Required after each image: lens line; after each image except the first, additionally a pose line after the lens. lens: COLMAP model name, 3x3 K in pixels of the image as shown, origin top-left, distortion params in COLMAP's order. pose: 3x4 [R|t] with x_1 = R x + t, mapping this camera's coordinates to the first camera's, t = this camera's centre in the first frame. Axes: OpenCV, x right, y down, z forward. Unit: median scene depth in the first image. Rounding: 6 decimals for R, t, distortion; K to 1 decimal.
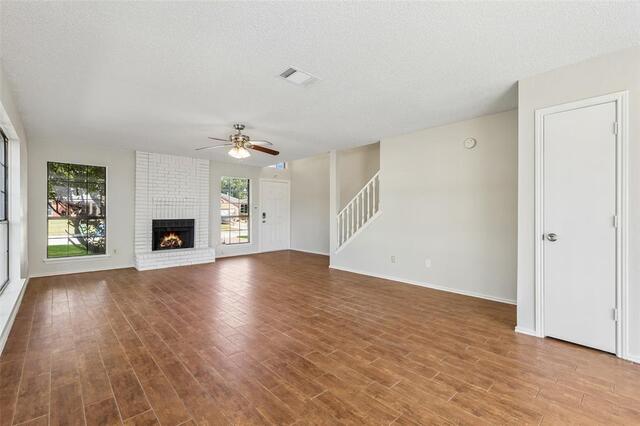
lens RADIAL K [[290.6, 0, 318.8], [0, 290.6, 210.8], [0, 0, 1]] dist [0.000631, 0.000169]
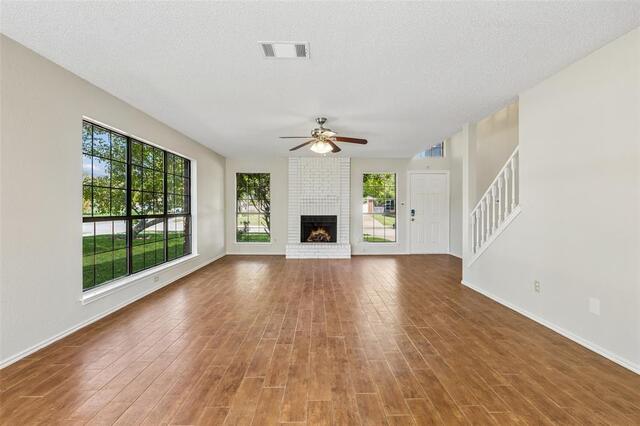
lens RADIAL K [[290.6, 0, 318.8], [0, 290.6, 210.8], [0, 0, 1]] dist [0.000631, 0.000169]
pose [[0.741296, 0.003612, -0.671169, 0.293050], [0.004015, 0.999944, 0.009817, 0.000665], [0.671166, -0.009972, 0.741240, 0.221303]]
